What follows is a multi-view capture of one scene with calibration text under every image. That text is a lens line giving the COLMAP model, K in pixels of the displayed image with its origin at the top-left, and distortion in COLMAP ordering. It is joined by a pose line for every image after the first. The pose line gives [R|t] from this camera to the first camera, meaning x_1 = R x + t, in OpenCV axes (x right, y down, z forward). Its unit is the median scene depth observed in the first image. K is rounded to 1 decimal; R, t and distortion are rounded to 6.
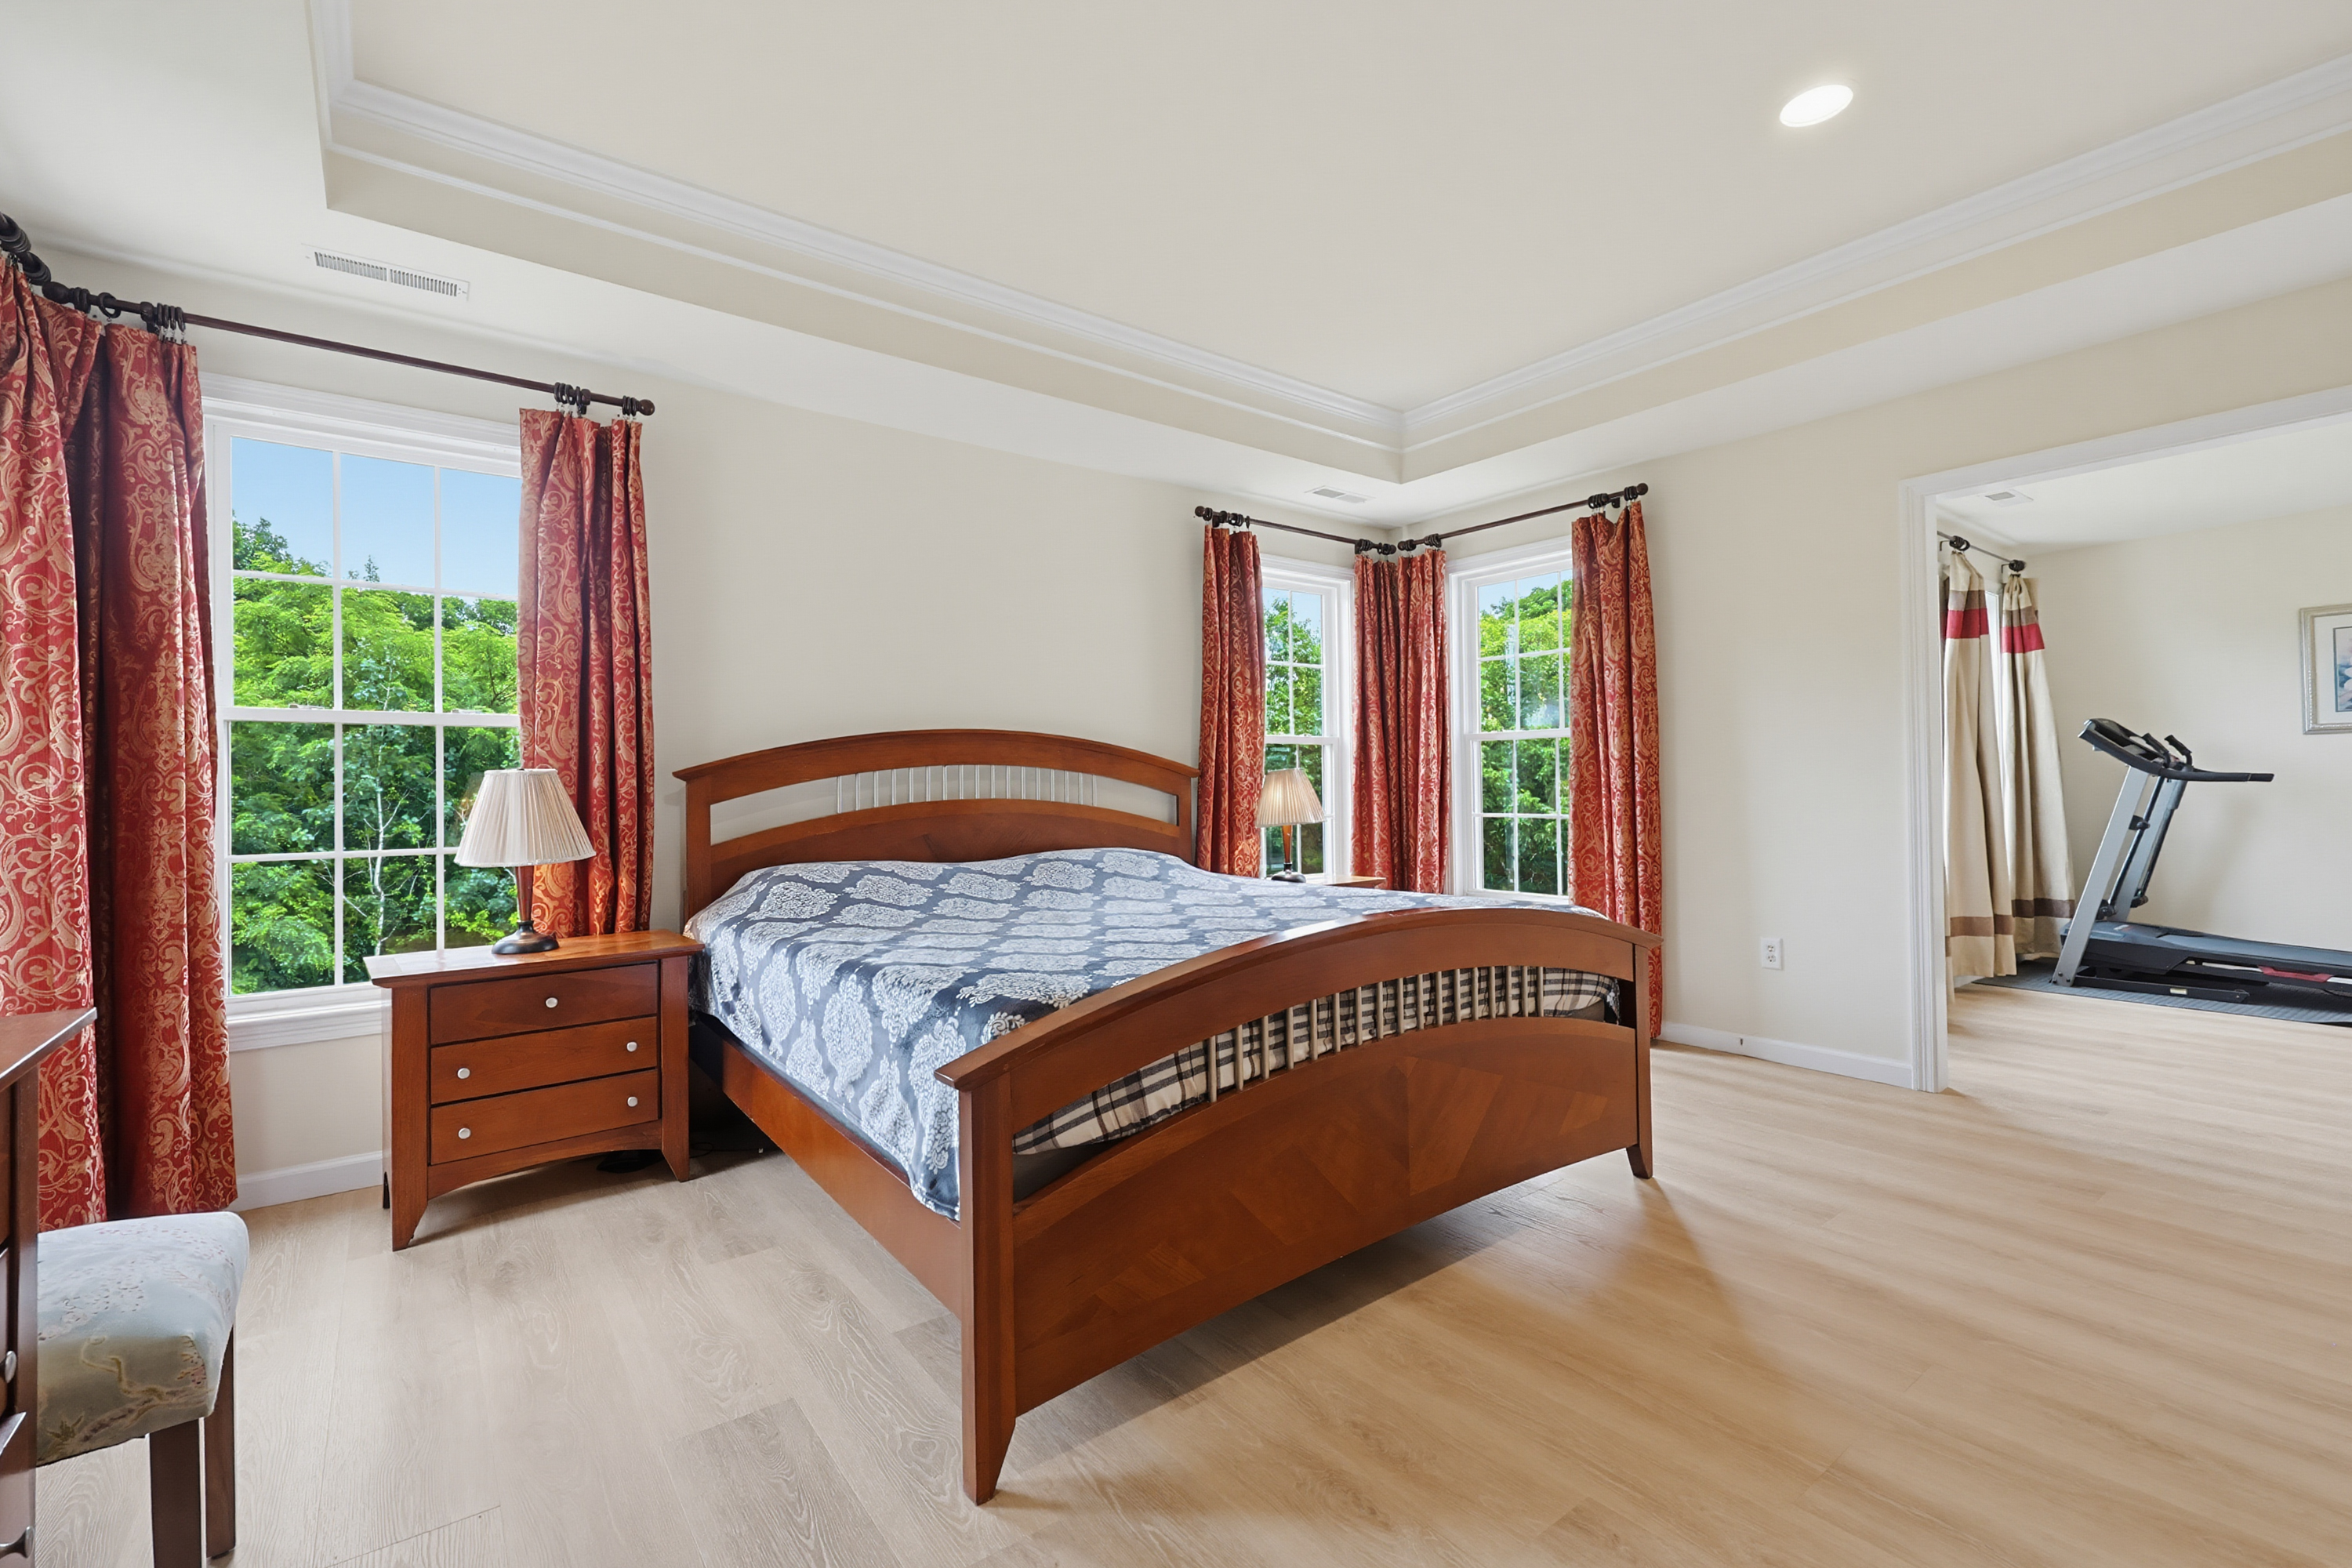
lens RADIAL K [[1020.7, 0, 1176.6], [0, 1020.7, 774.9], [0, 0, 1]] dist [-0.000602, 0.000216]
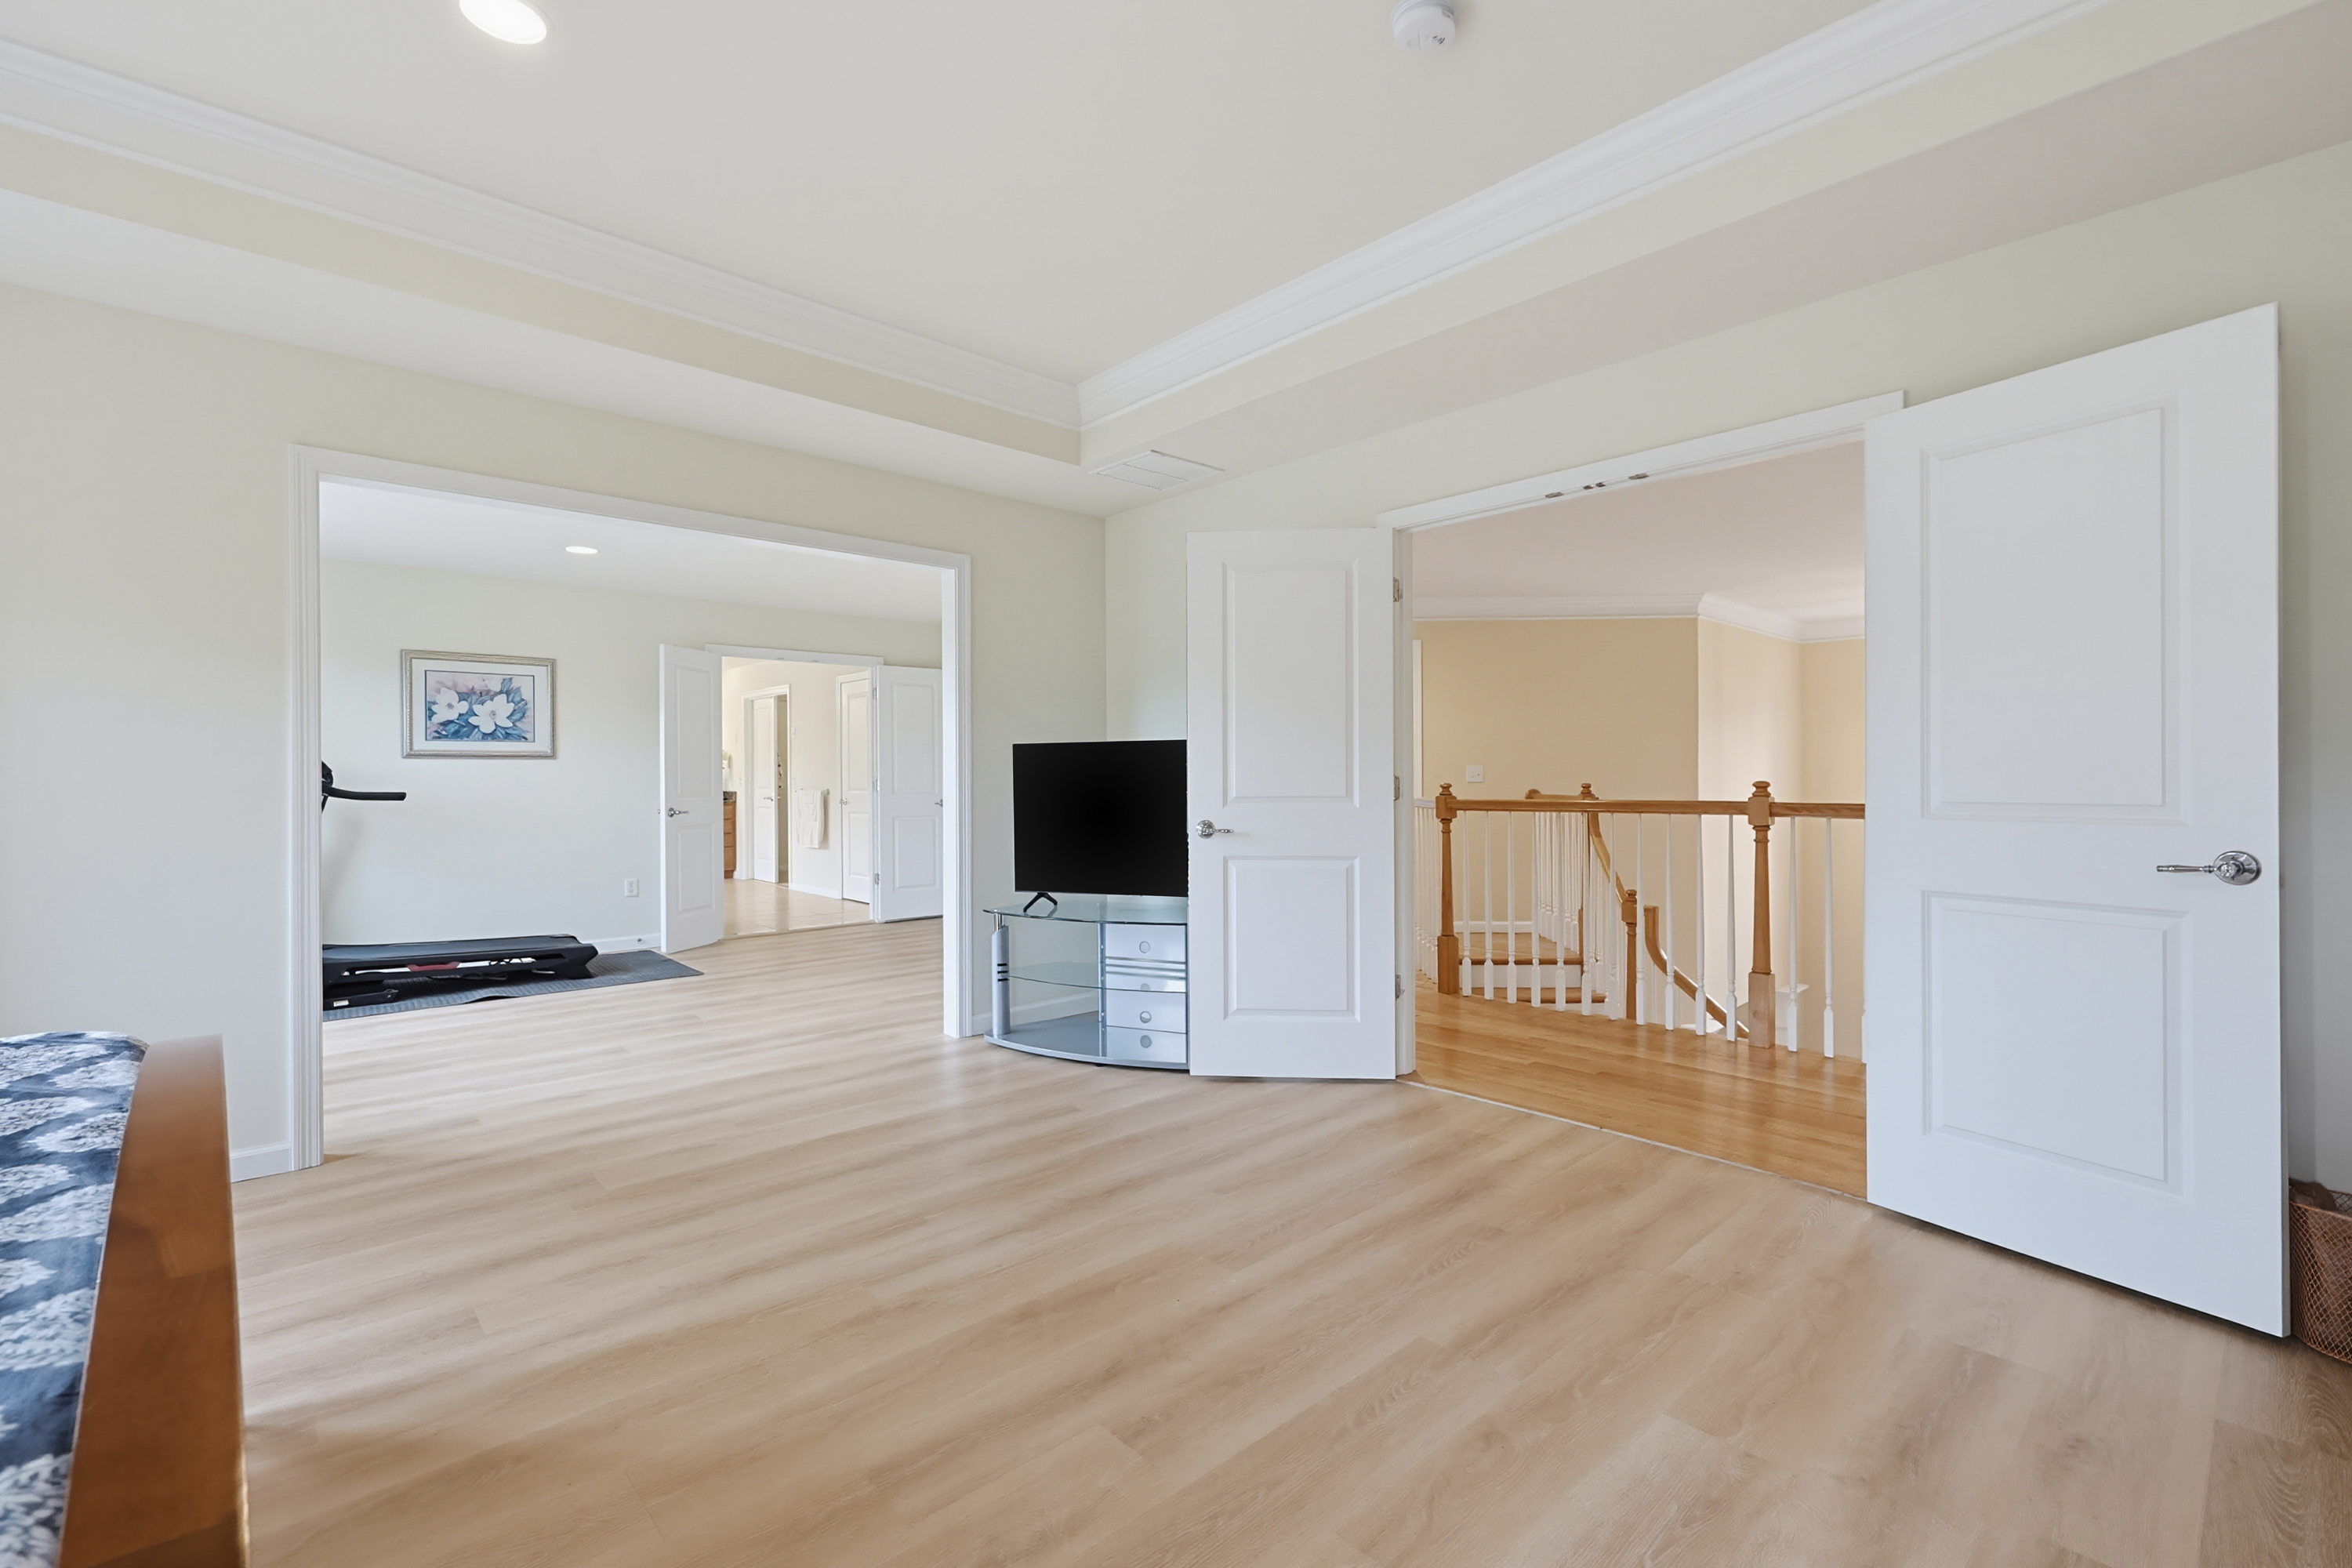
lens RADIAL K [[1020.7, 0, 1184.5], [0, 1020.7, 785.4], [0, 0, 1]] dist [-0.000602, 0.000216]
pose [[-0.087009, 0.008594, 0.996170, -0.182570], [-0.004781, 0.999948, -0.009044, -0.005279], [-0.996196, -0.005550, -0.086963, 0.344787]]
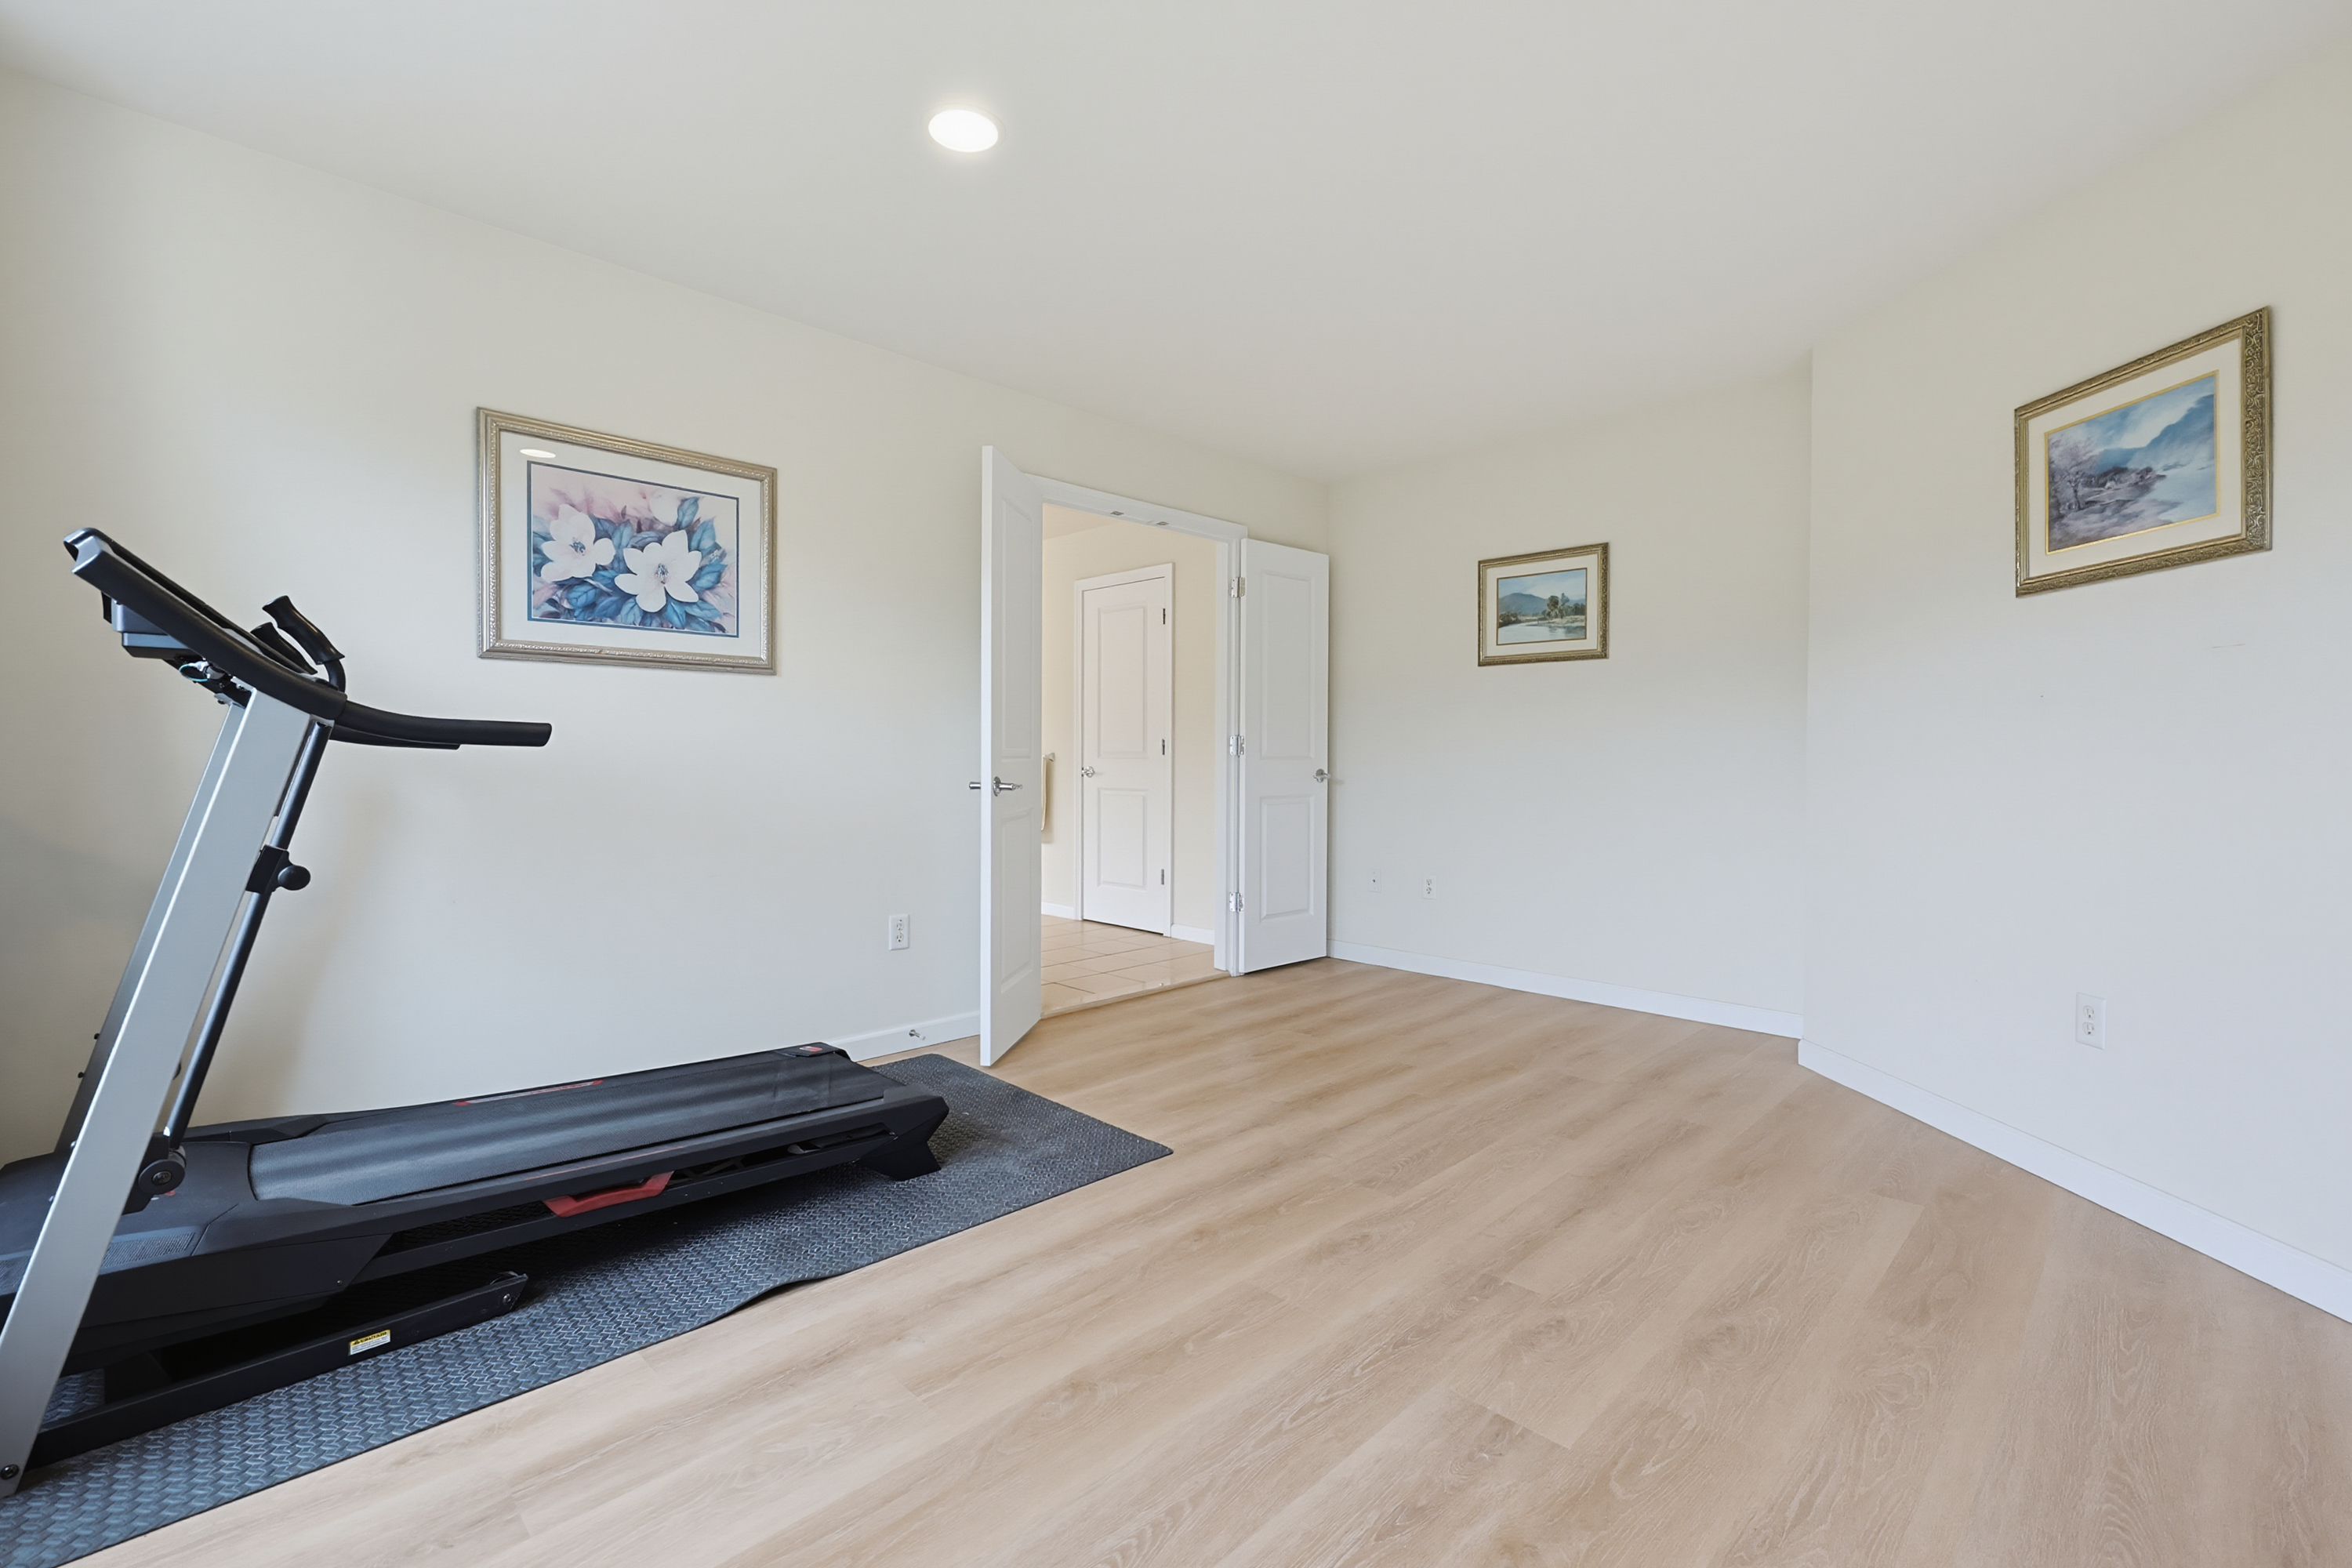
lens RADIAL K [[1020.7, 0, 1157.9], [0, 1020.7, 776.5], [0, 0, 1]] dist [-0.000602, 0.000216]
pose [[-0.109450, -0.006300, 0.993972, 0.874500], [-0.016405, 0.999855, 0.004530, 0.017682], [-0.993857, -0.015810, -0.109538, 1.117774]]
